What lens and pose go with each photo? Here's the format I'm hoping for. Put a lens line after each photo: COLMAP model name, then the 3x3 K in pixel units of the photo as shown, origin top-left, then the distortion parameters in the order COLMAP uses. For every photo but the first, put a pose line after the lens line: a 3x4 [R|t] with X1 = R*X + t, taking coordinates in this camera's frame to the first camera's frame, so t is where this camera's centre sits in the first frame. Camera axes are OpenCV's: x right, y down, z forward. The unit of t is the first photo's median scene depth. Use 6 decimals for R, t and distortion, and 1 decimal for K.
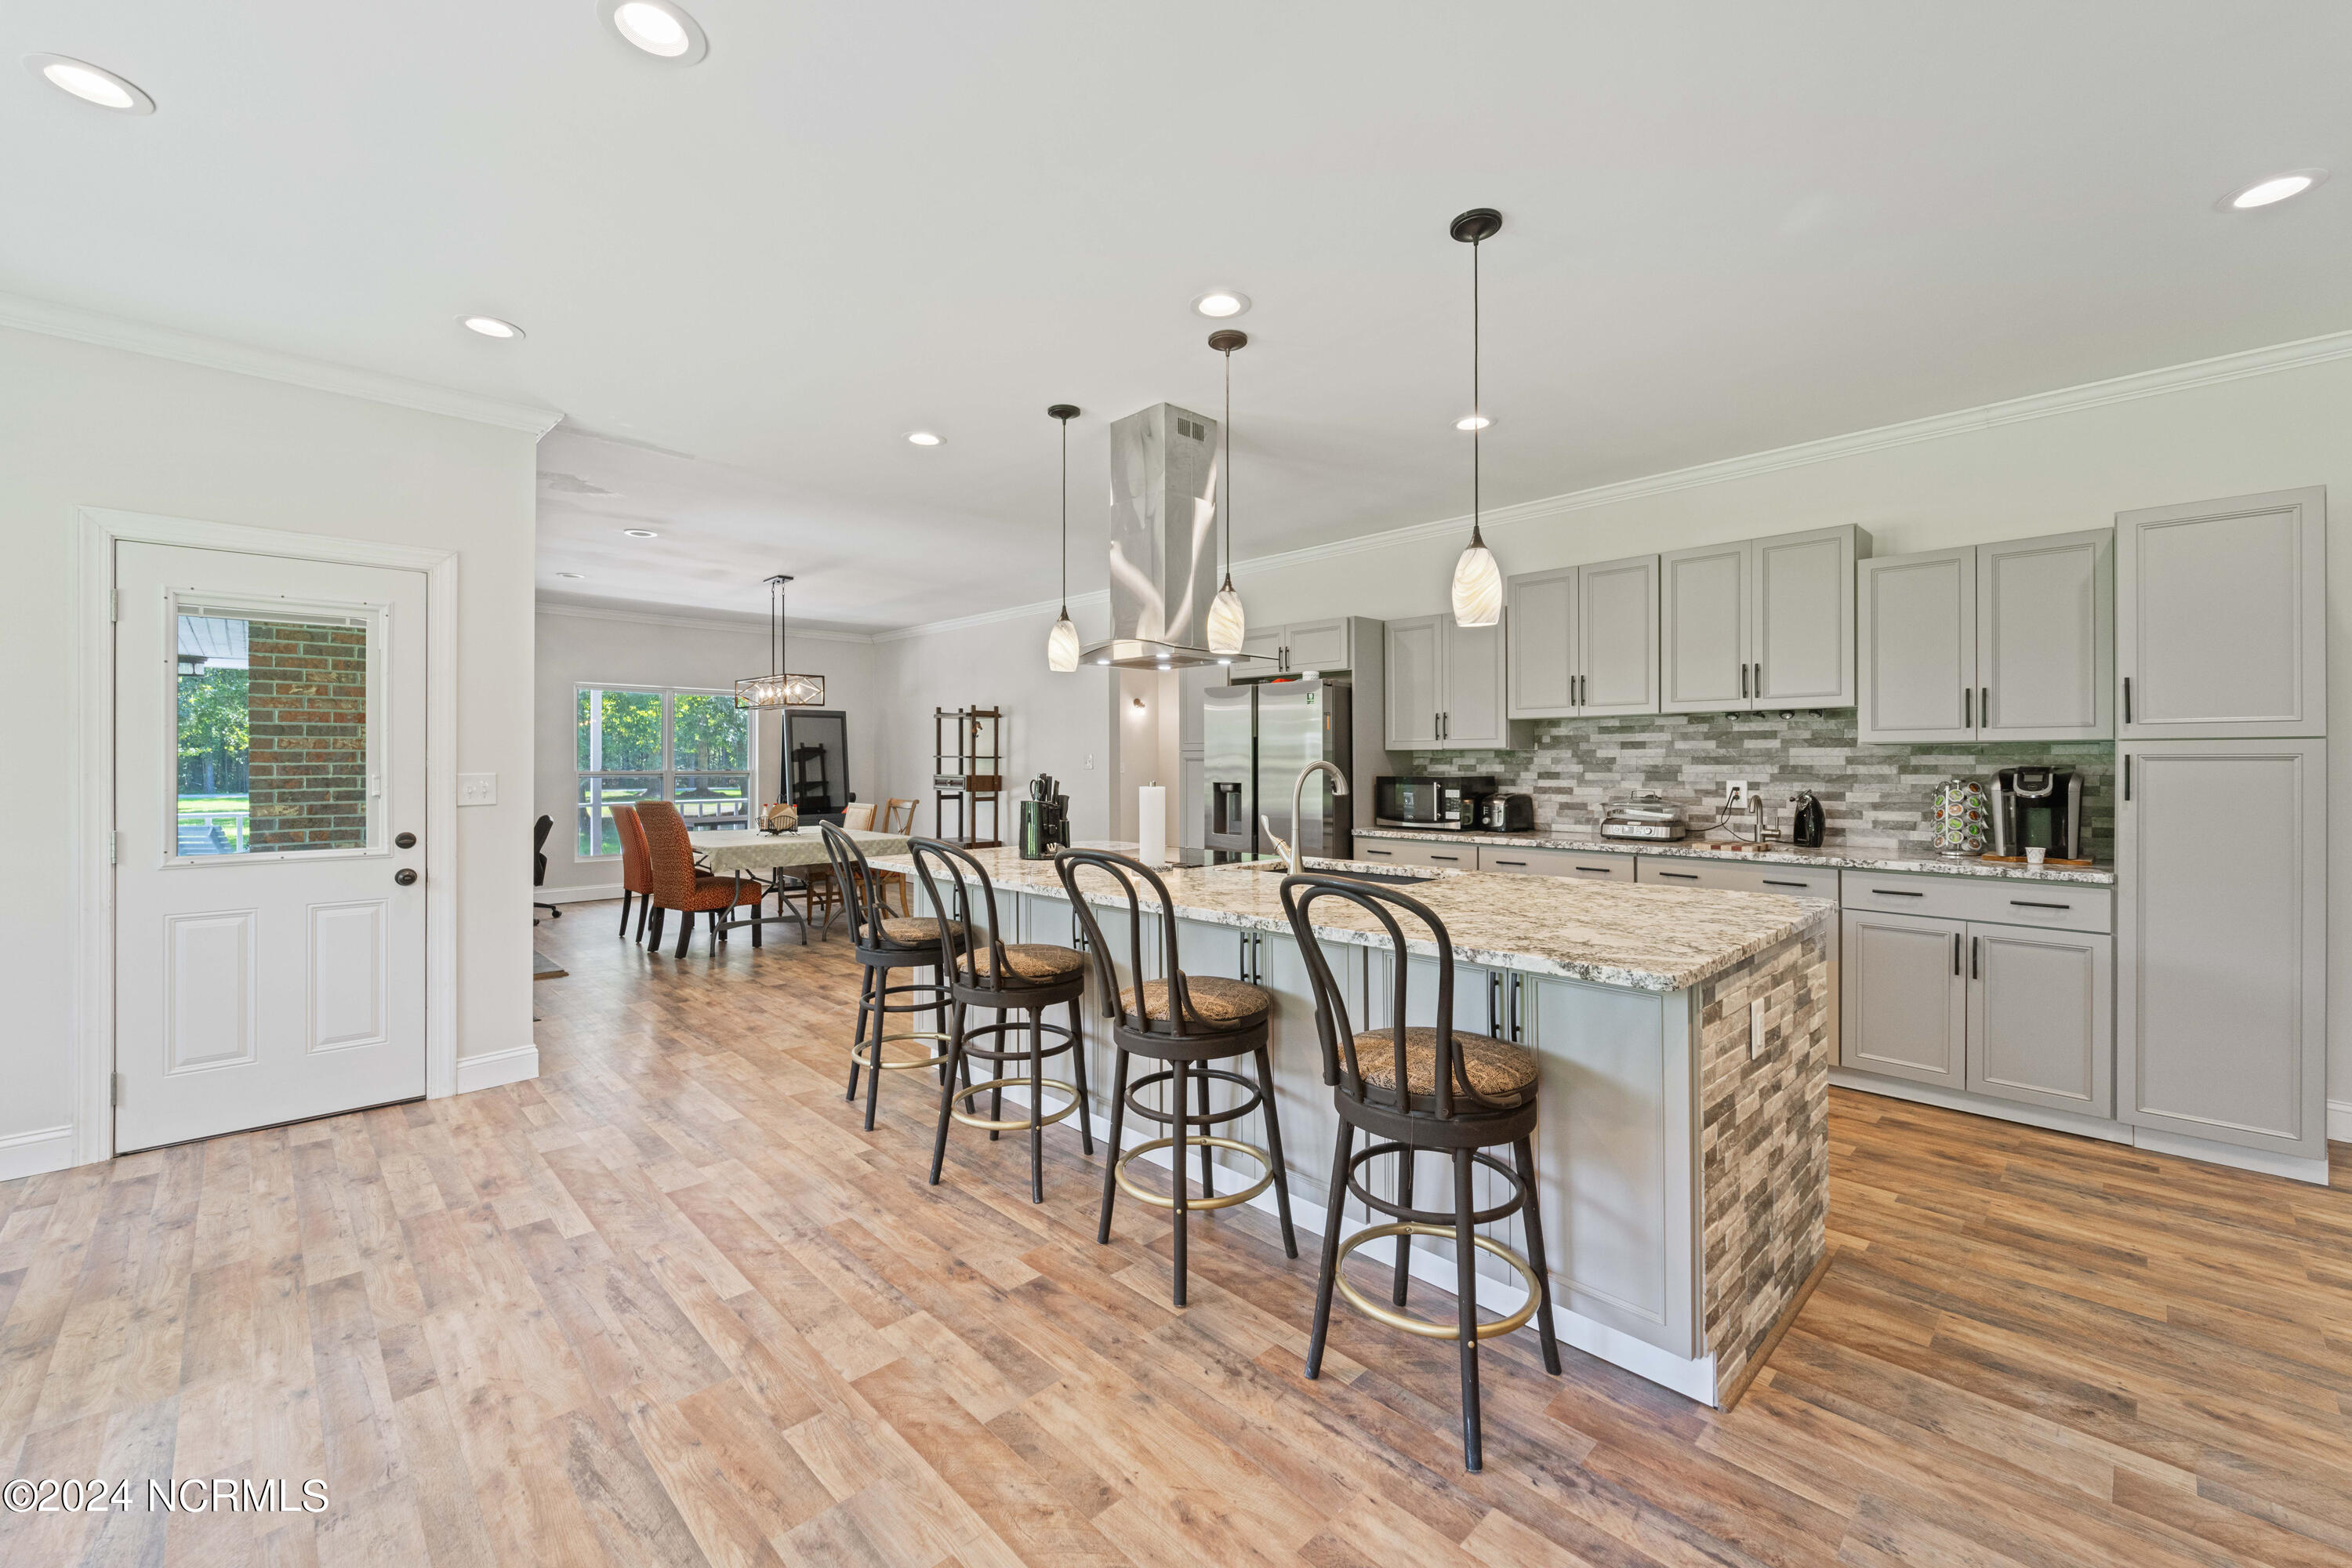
lens RADIAL K [[952.8, 0, 1171.2], [0, 952.8, 764.8], [0, 0, 1]] dist [0.002827, -0.002982]
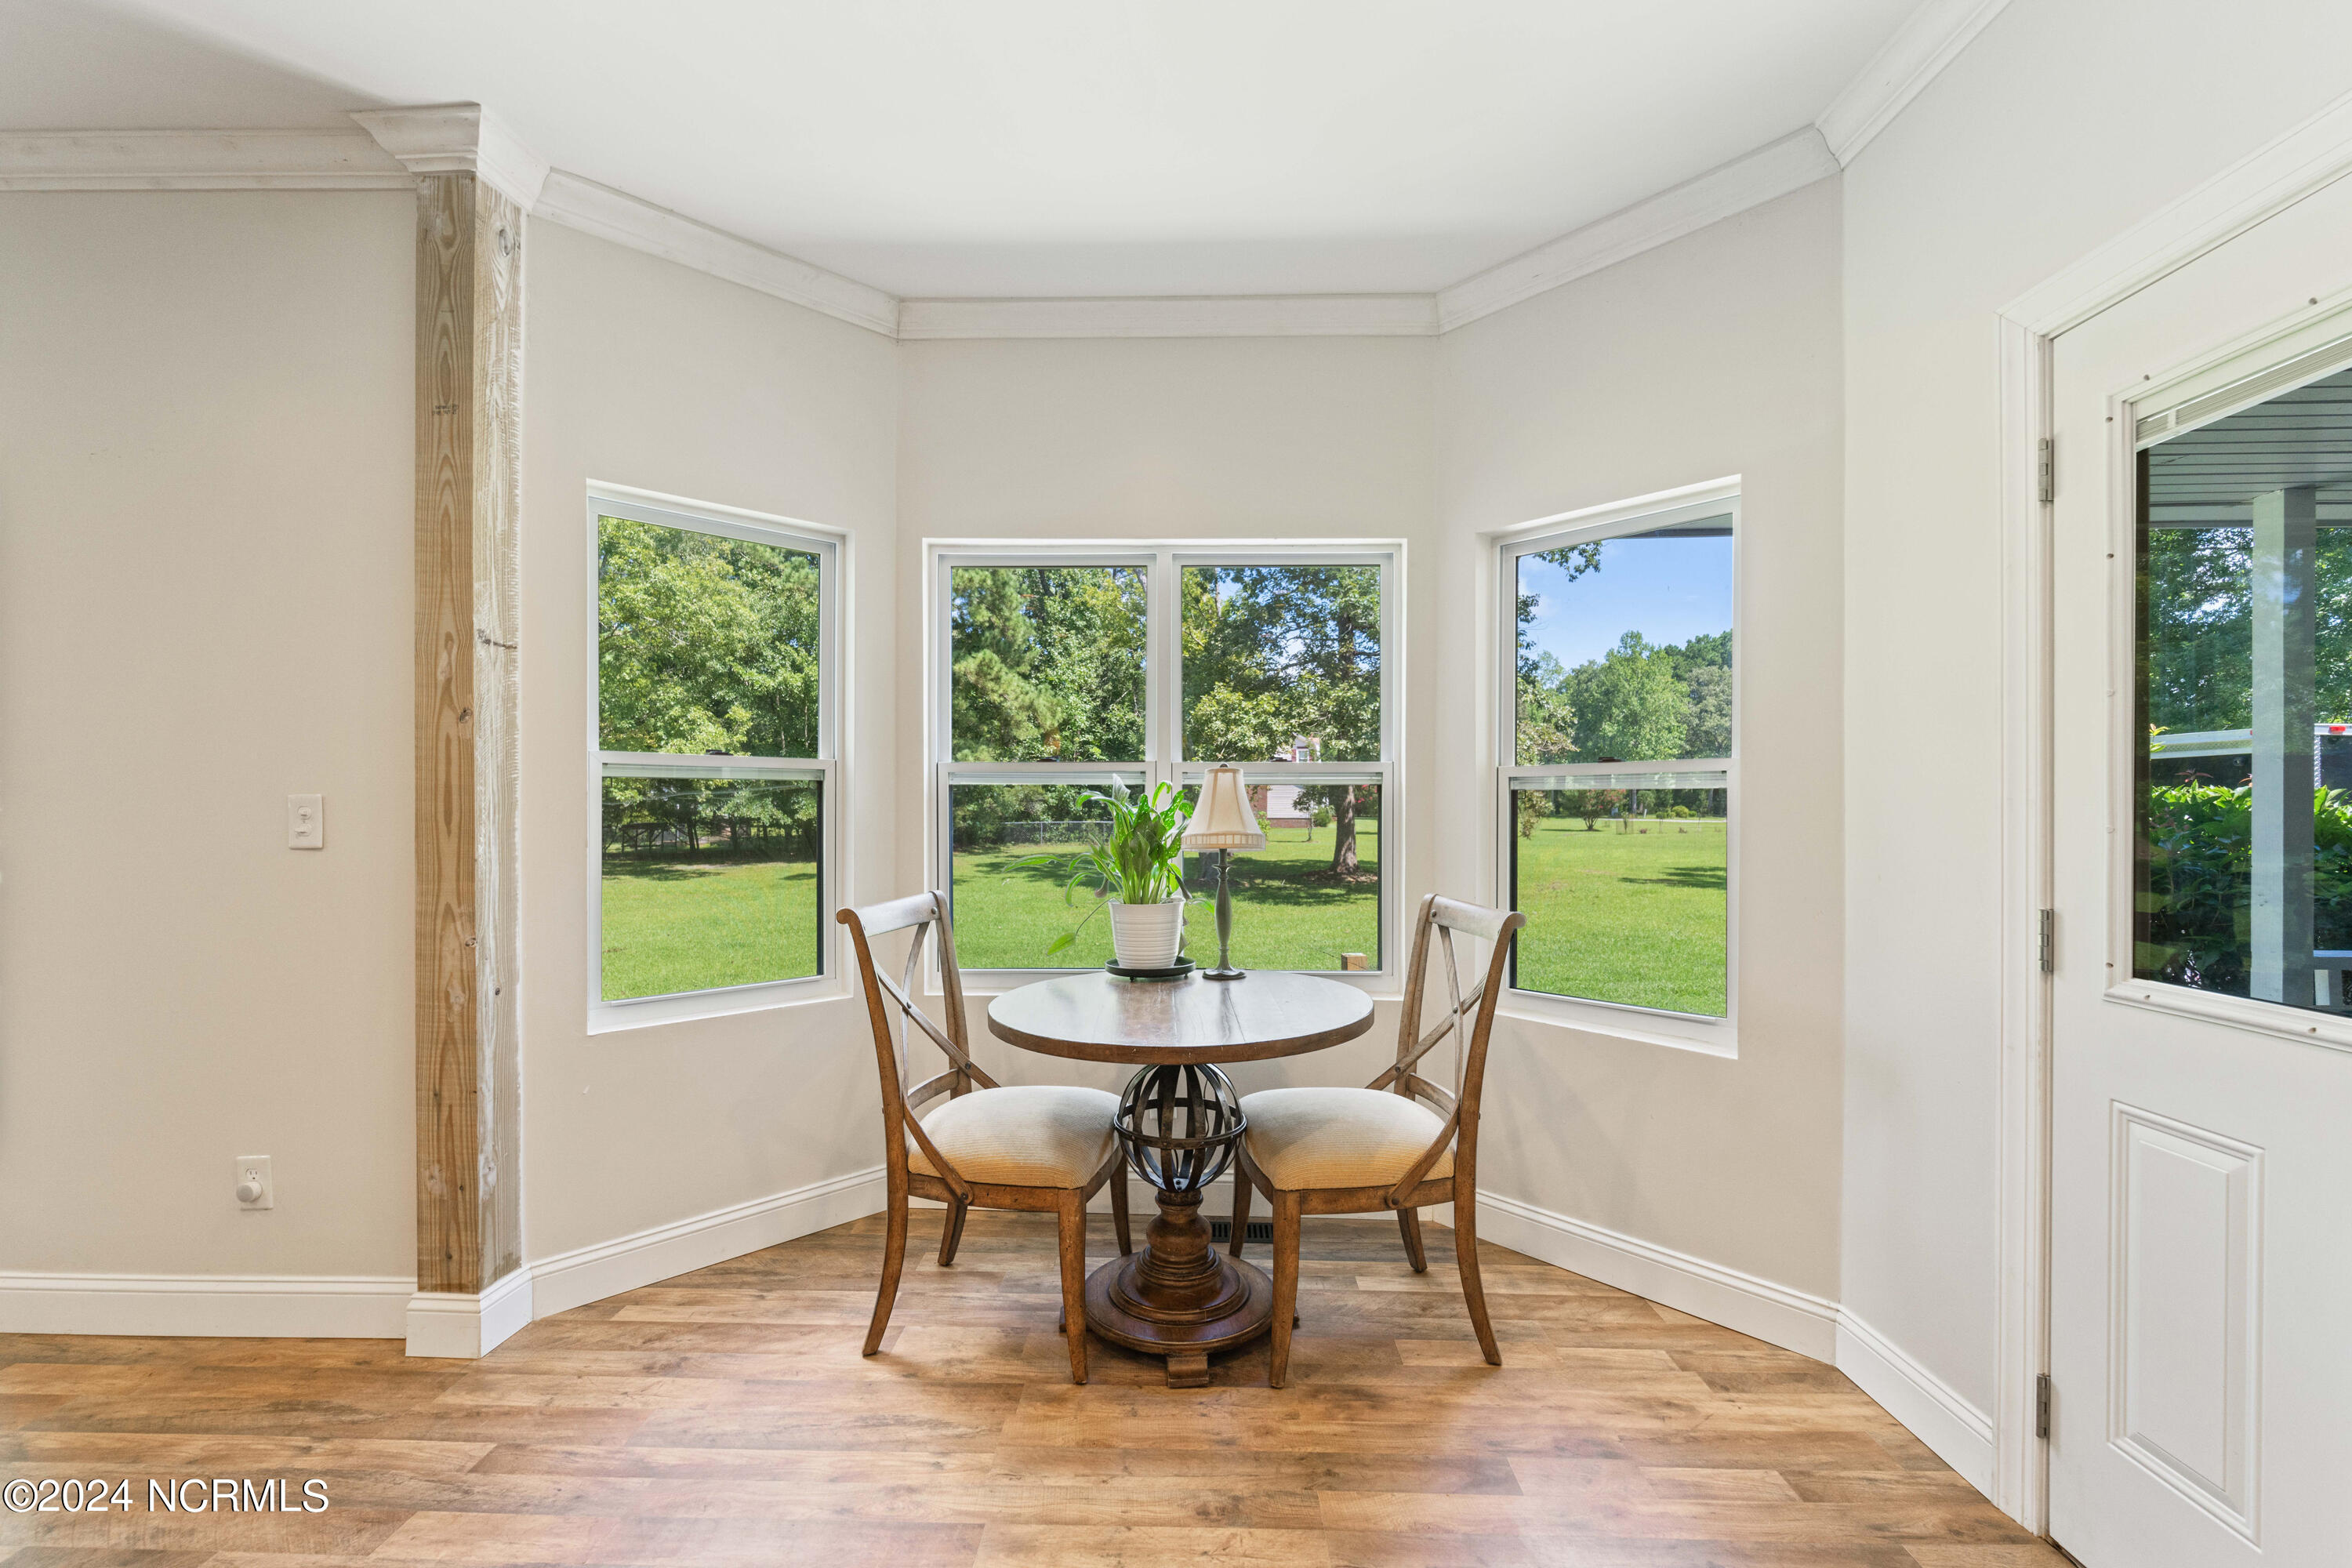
lens RADIAL K [[952.8, 0, 1163.1], [0, 952.8, 813.7], [0, 0, 1]] dist [0.002827, -0.002982]
pose [[-0.710093, 0.002675, -0.704103, -0.272542], [-0.005088, 0.999947, 0.008930, 0.011618], [0.704089, 0.009924, -0.710042, 0.687605]]
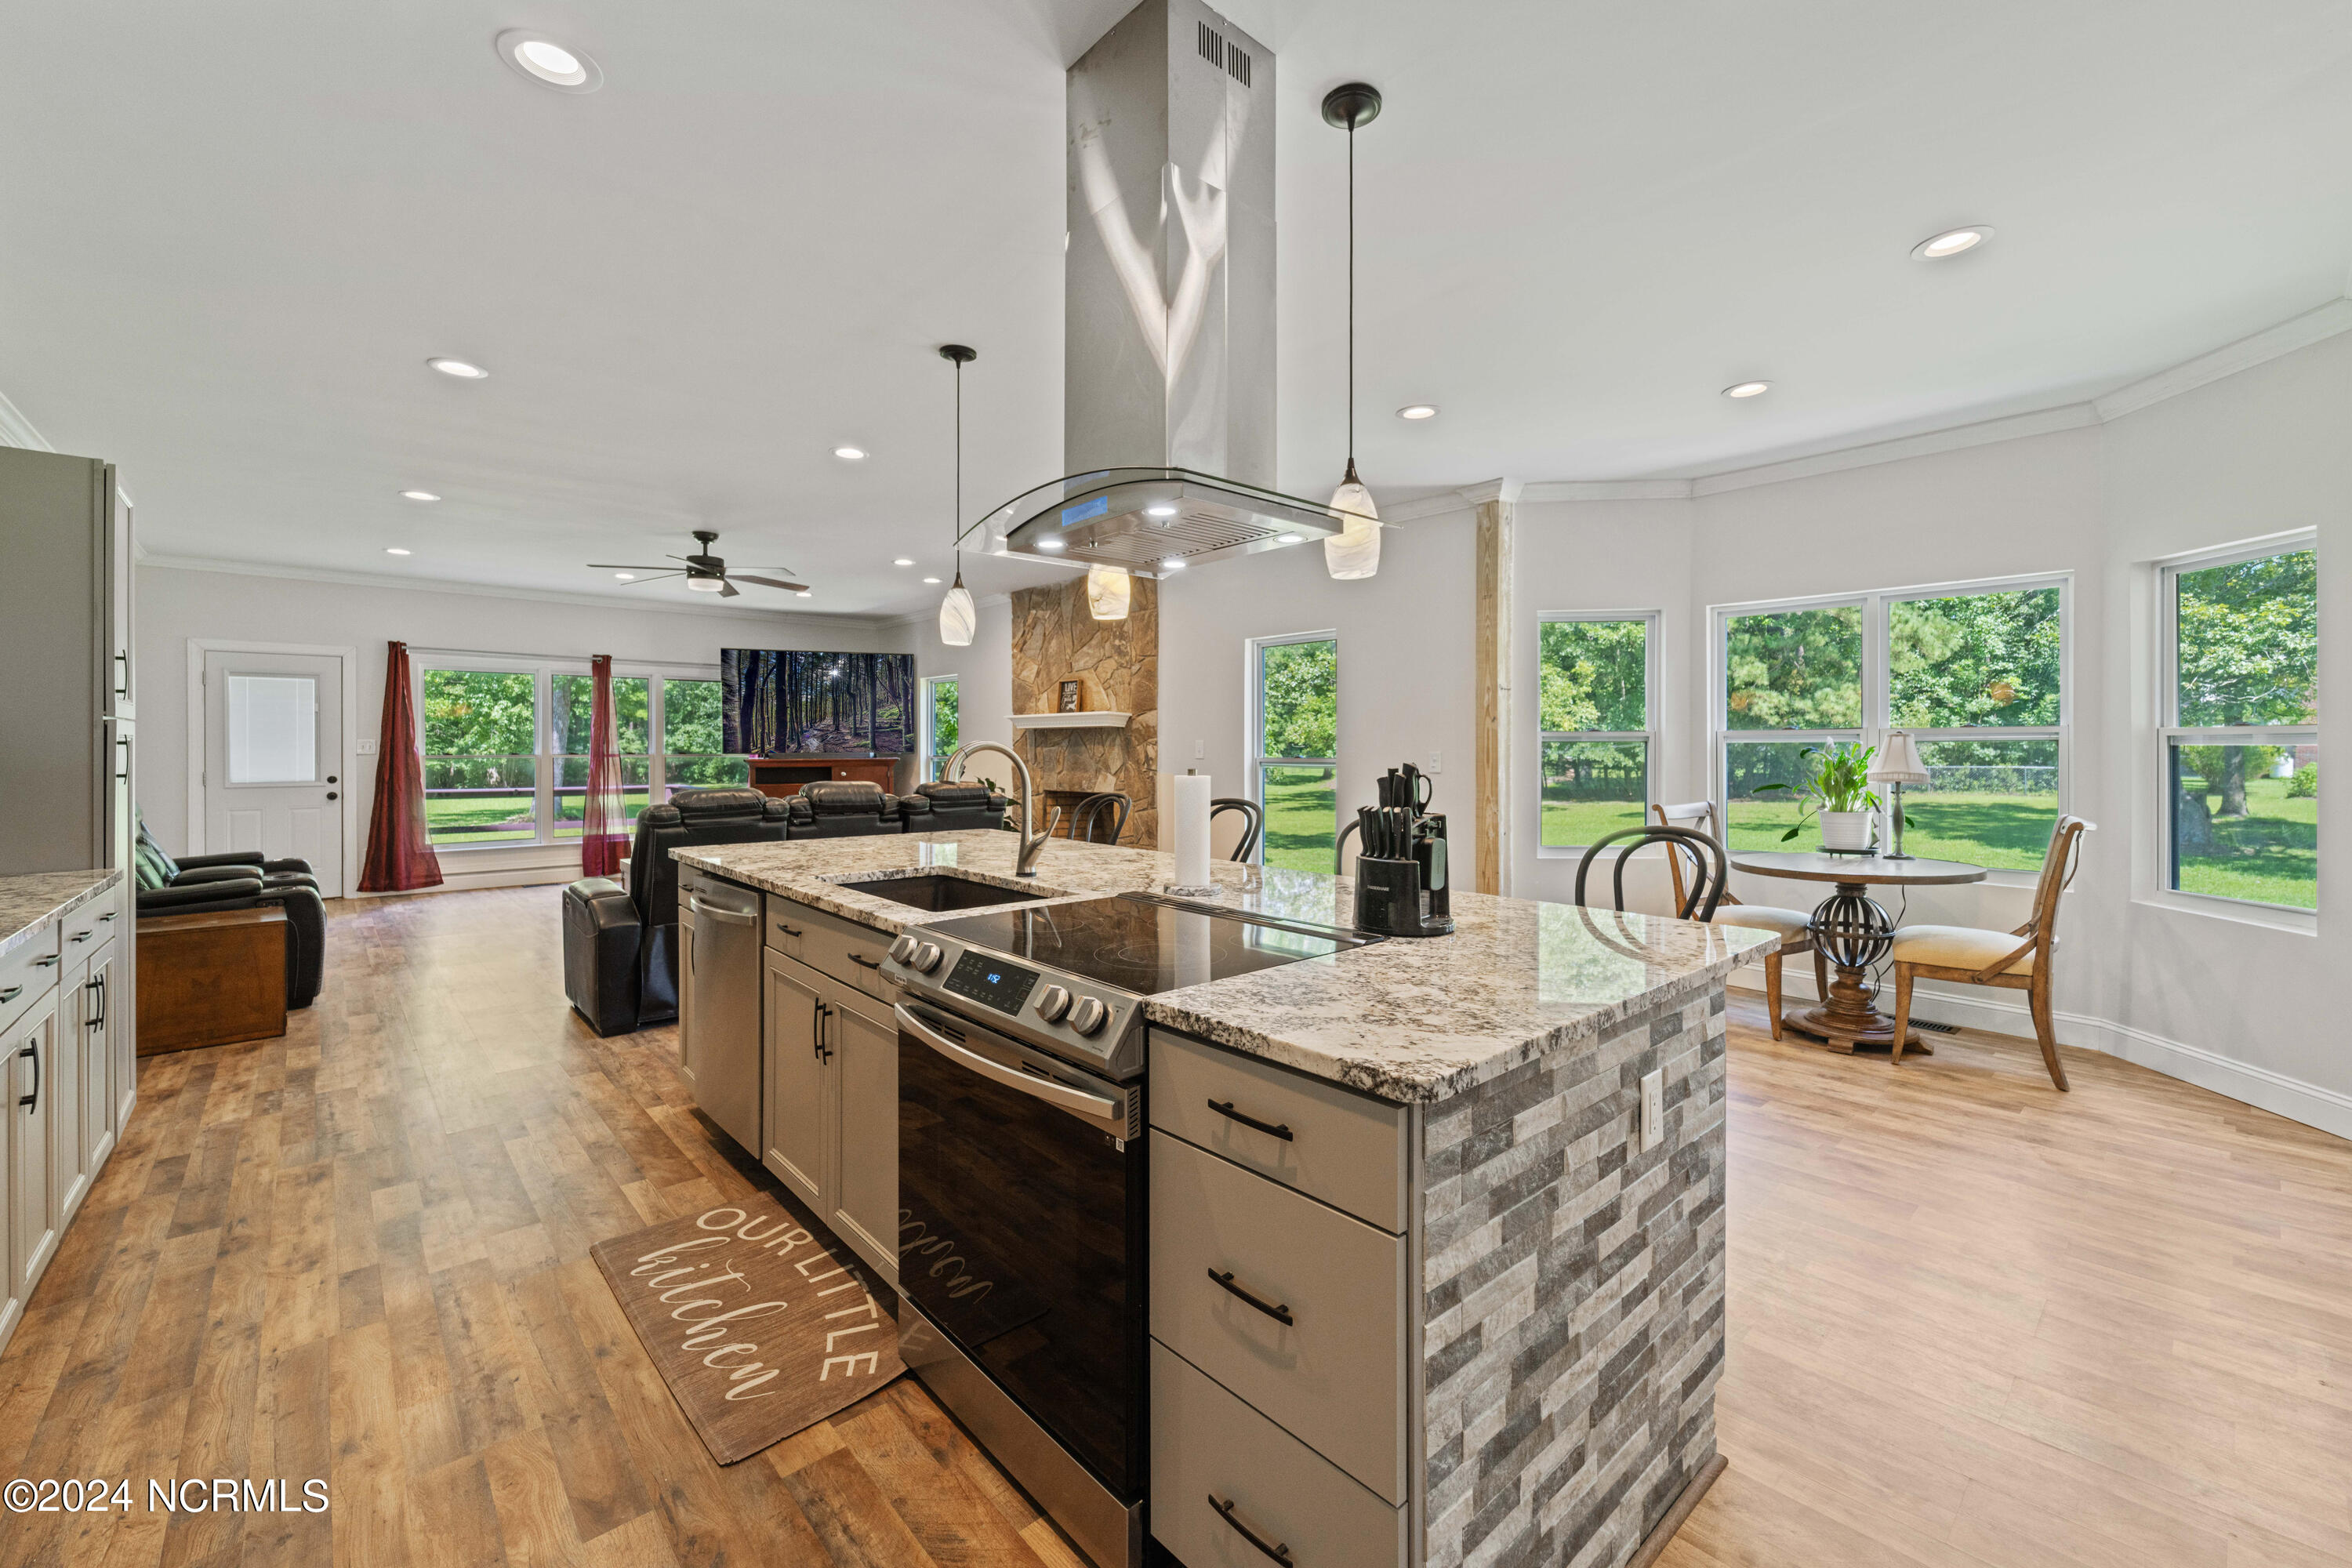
lens RADIAL K [[952.8, 0, 1178.0], [0, 952.8, 749.6], [0, 0, 1]] dist [0.002827, -0.002982]
pose [[-0.999378, 0.000186, 0.035275, -0.023001], [0.000342, 0.999990, 0.004432, 0.000548], [-0.035274, 0.004441, -0.999368, 1.266292]]
